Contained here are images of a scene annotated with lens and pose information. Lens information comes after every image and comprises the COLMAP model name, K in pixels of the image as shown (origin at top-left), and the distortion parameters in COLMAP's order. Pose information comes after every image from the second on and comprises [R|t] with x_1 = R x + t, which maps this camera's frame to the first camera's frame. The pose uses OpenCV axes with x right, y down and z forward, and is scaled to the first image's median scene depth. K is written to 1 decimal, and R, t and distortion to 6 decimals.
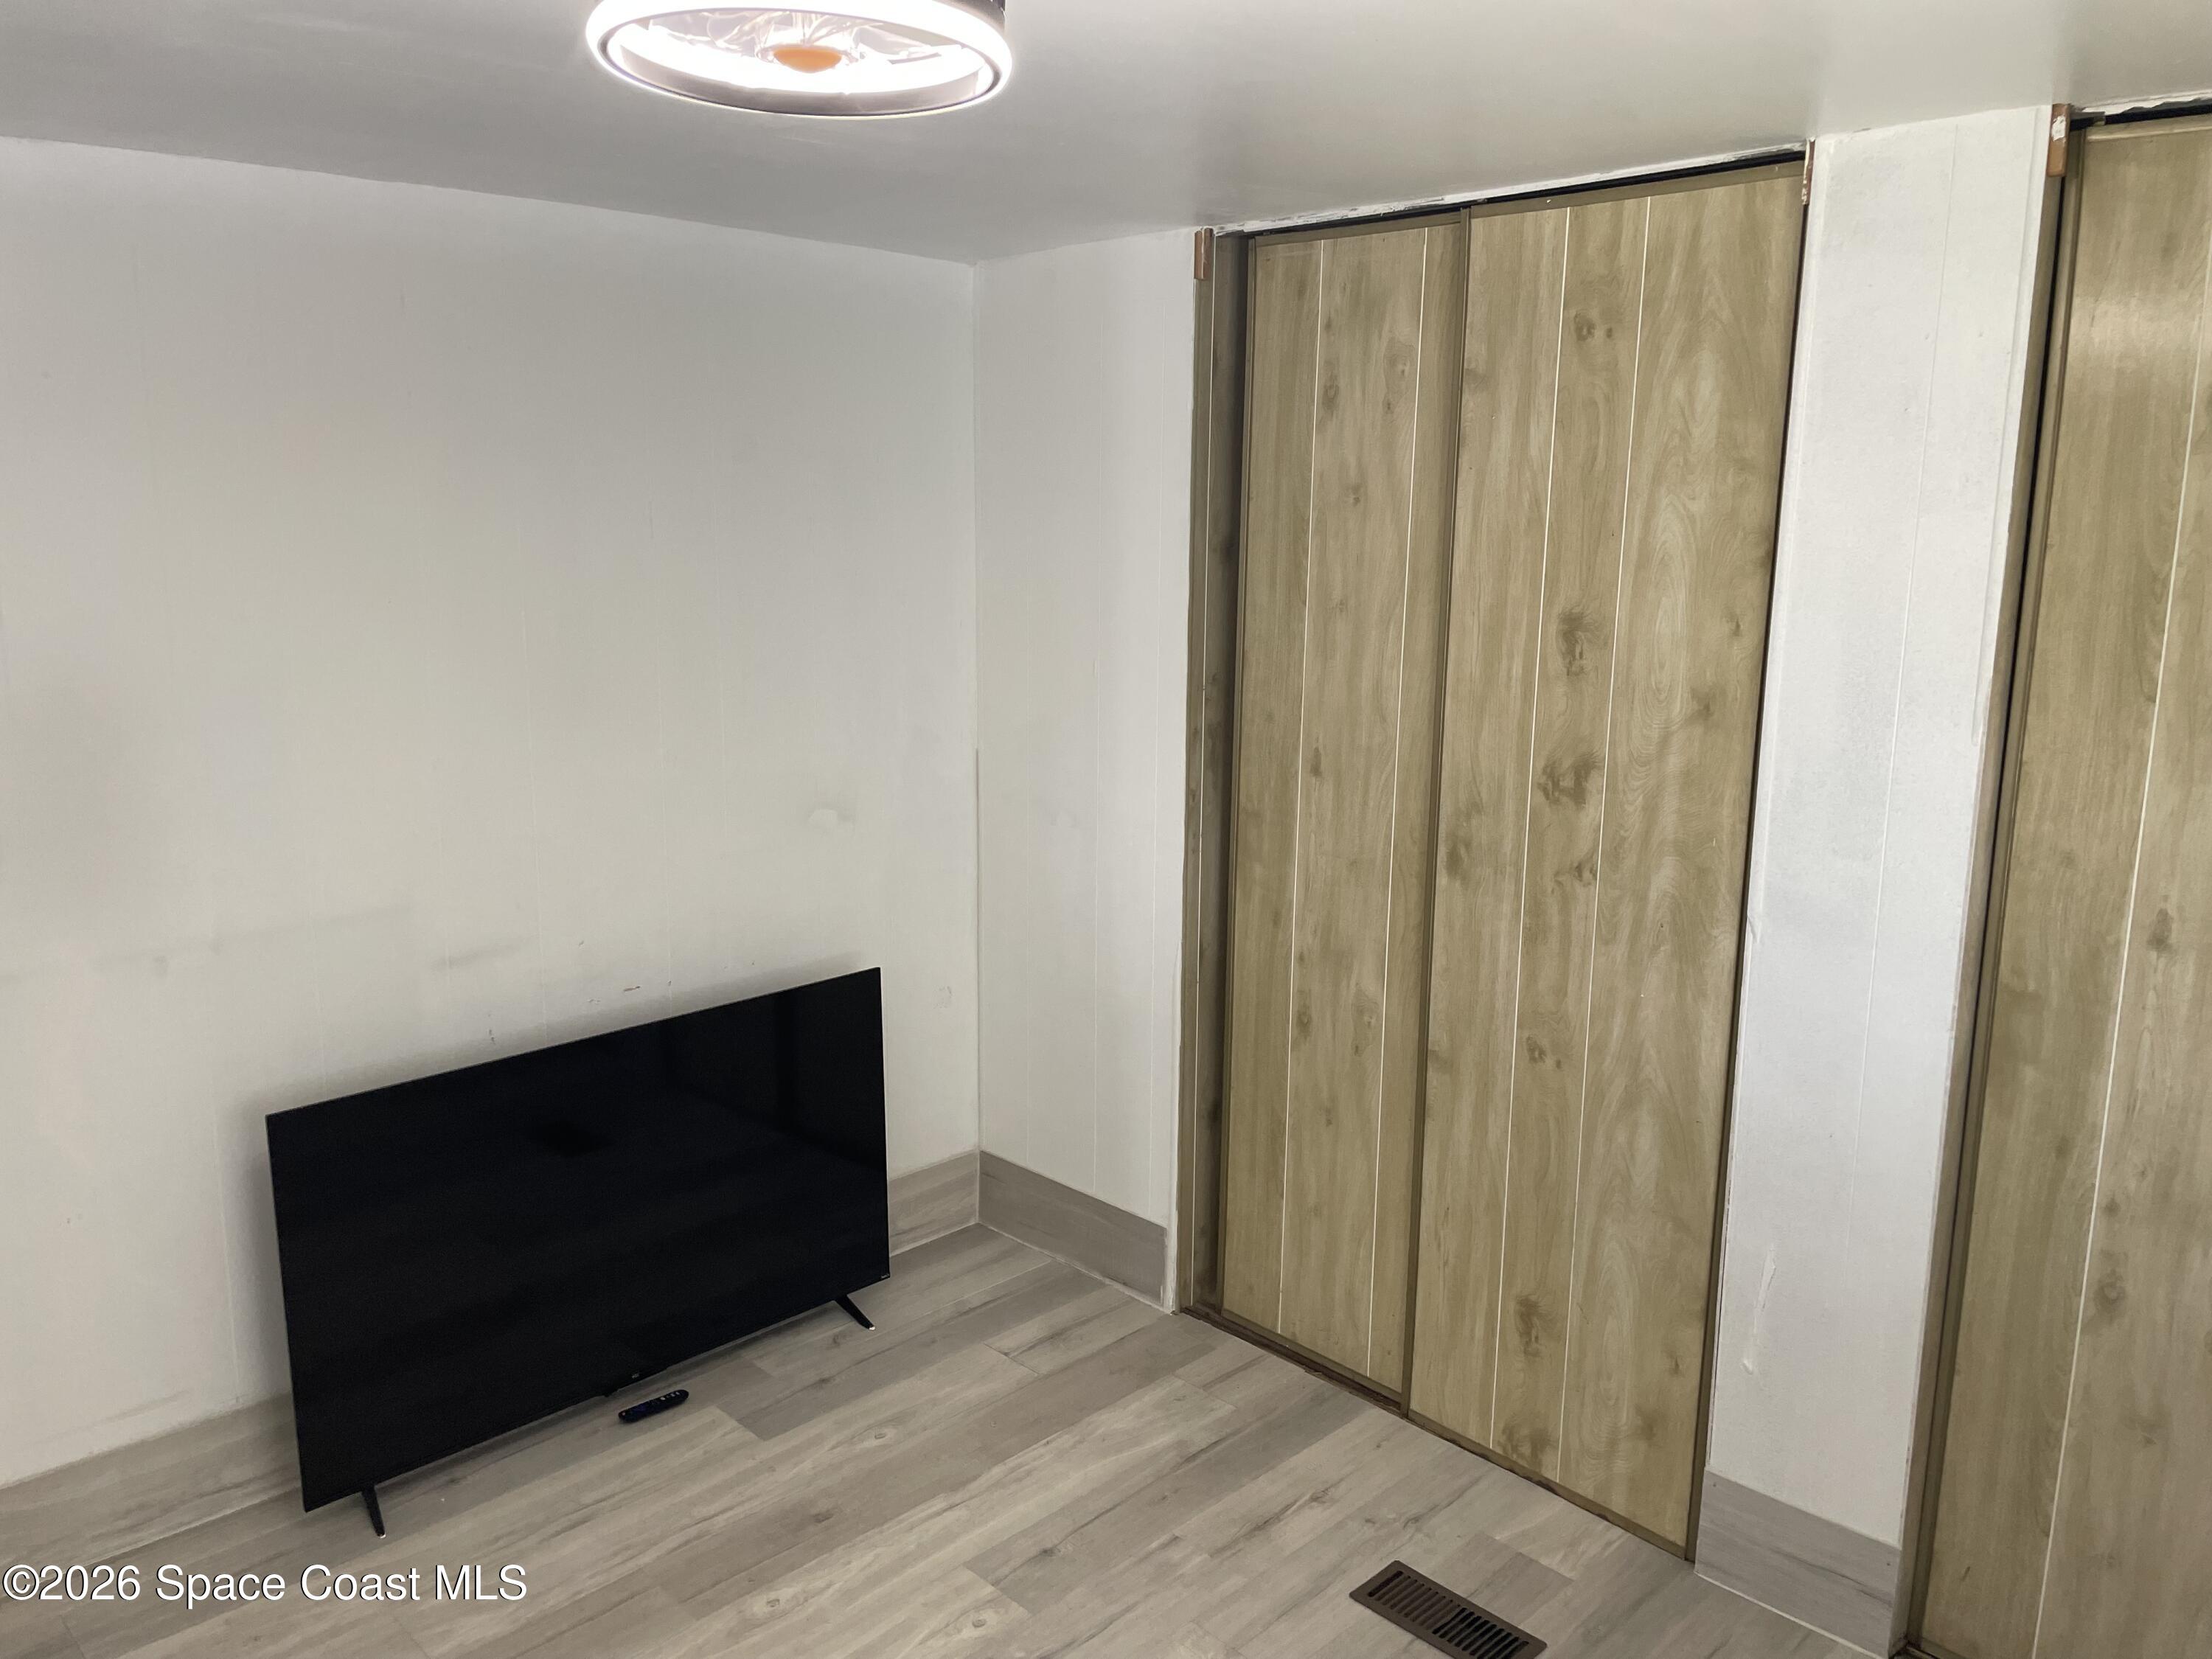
lens RADIAL K [[1680.8, 0, 1098.3], [0, 1680.8, 803.0], [0, 0, 1]] dist [0.096744, -0.127078]
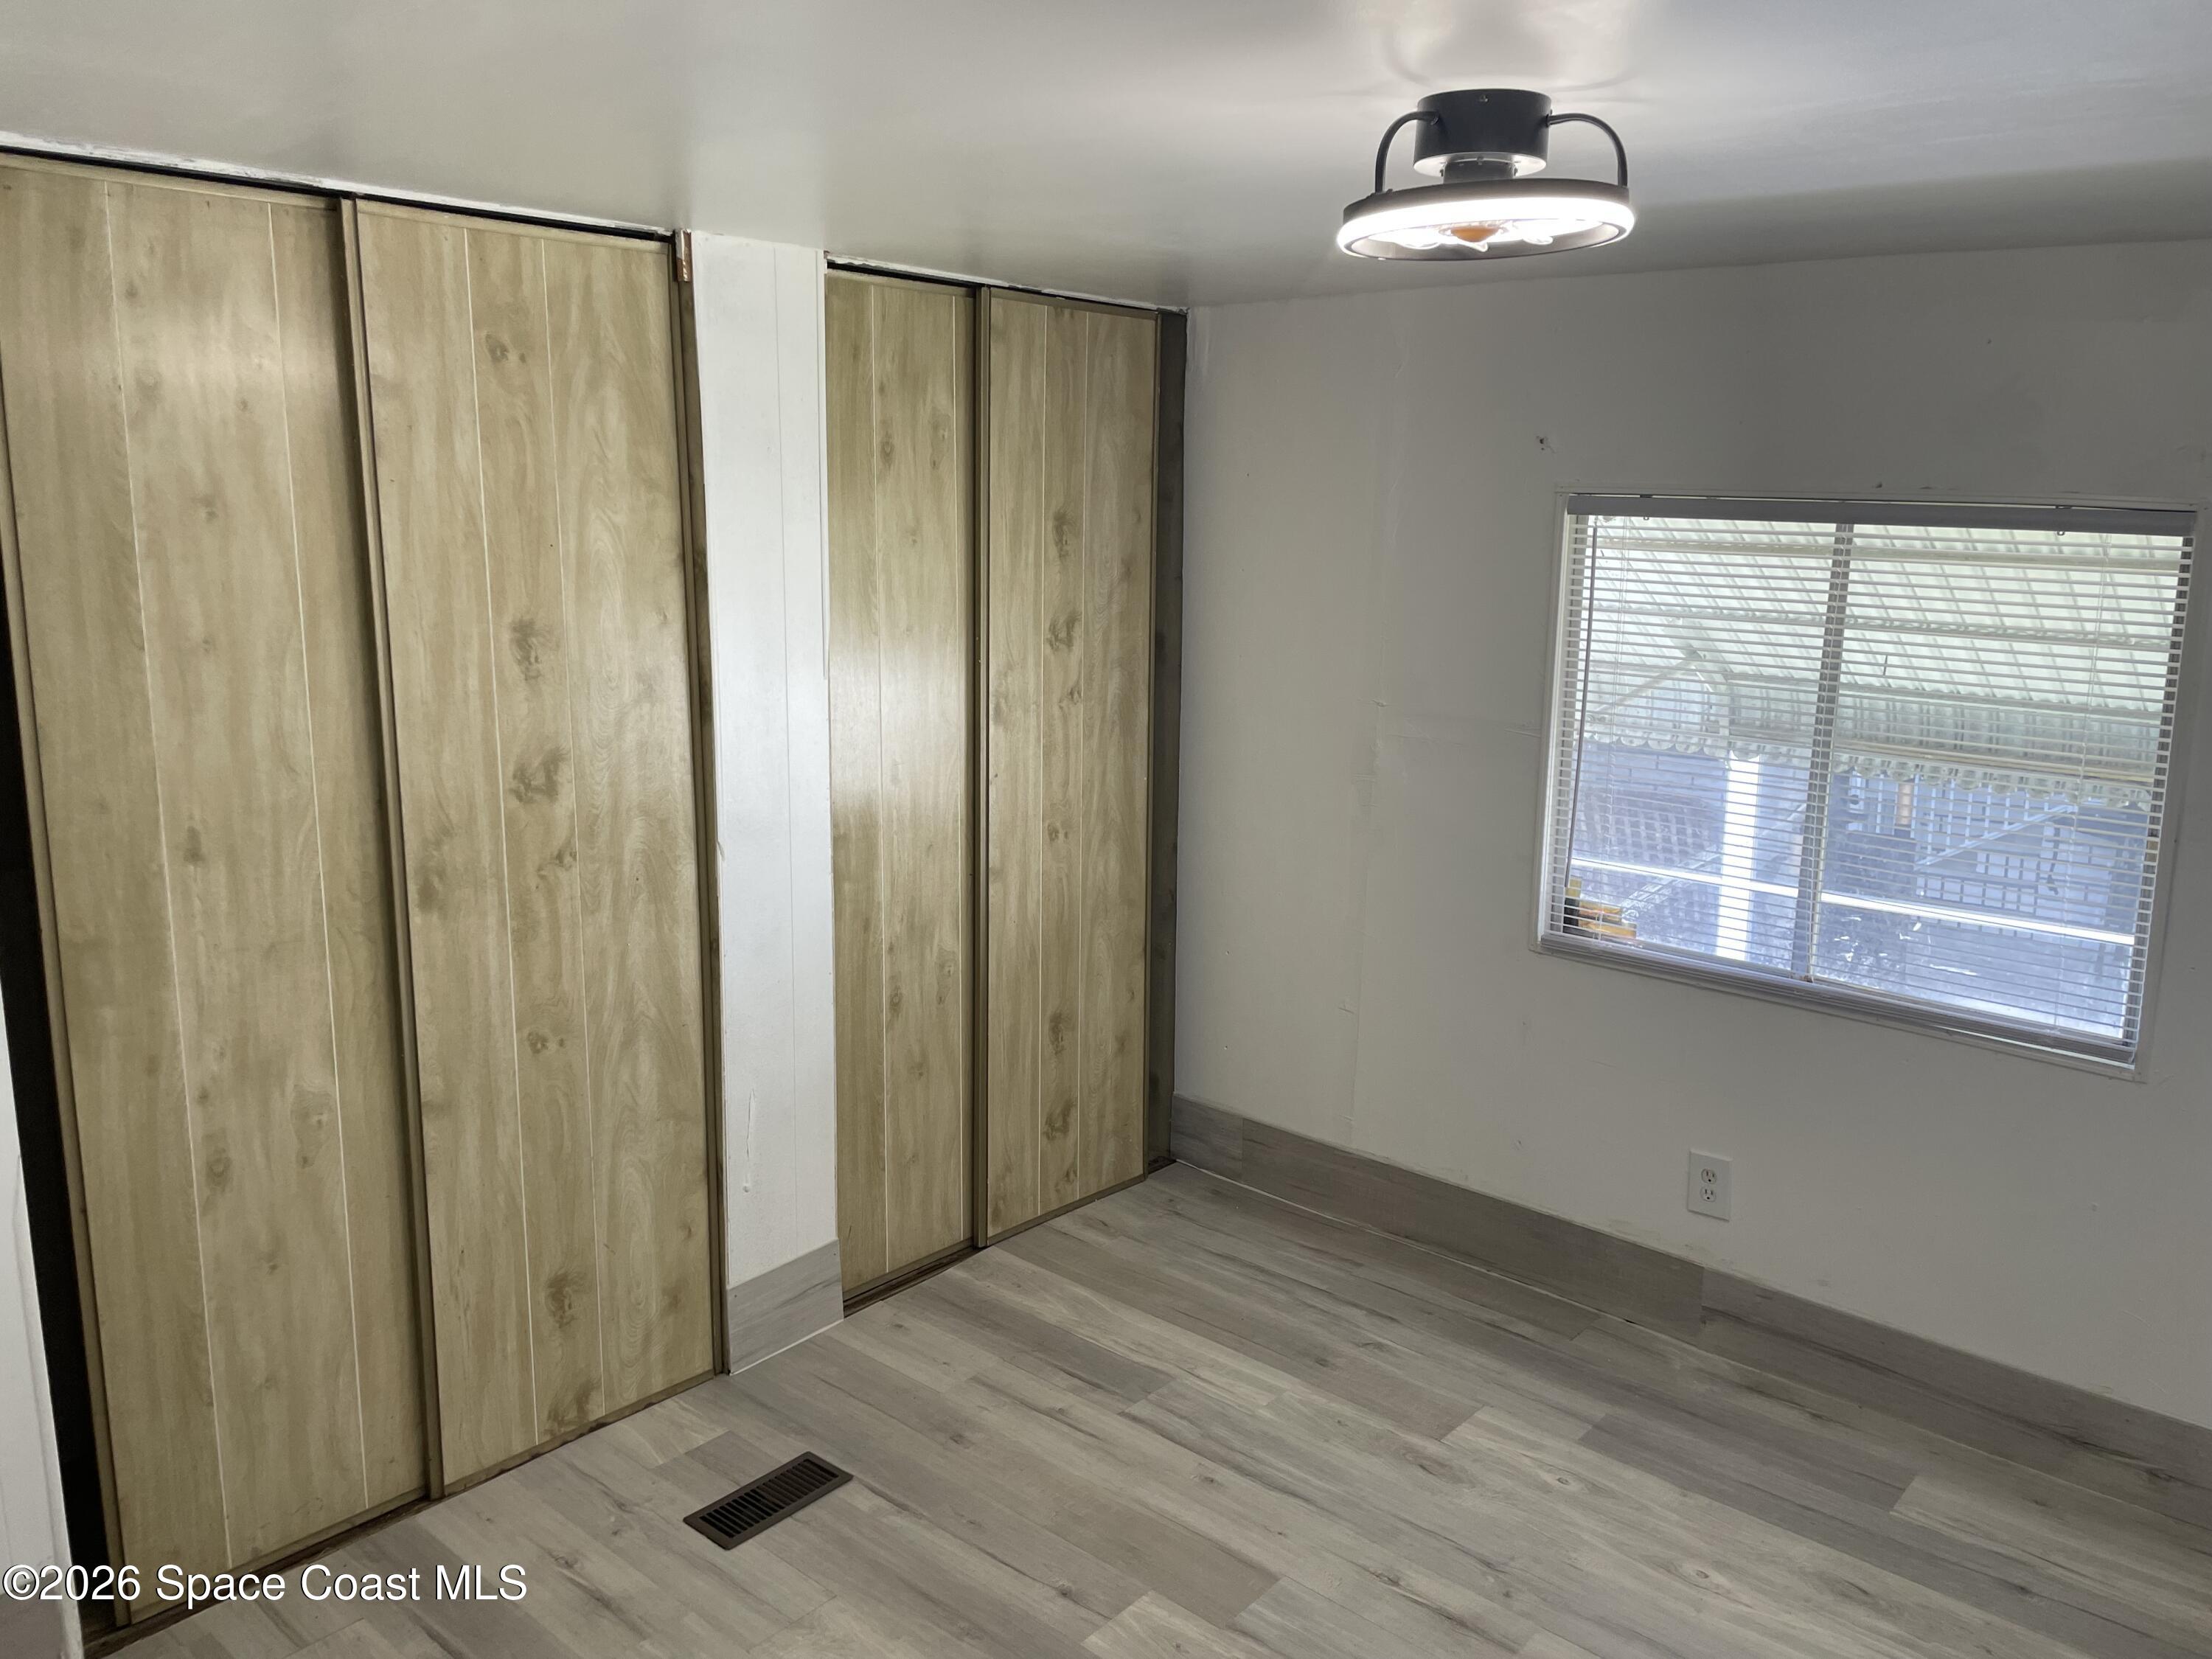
lens RADIAL K [[1680.8, 0, 1098.3], [0, 1680.8, 803.0], [0, 0, 1]] dist [0.096744, -0.127078]
pose [[-0.085820, -0.190626, 0.977904, -0.783546], [0.171171, 0.964110, 0.202959, -0.152318], [-0.981497, 0.184807, -0.050110, 0.705457]]
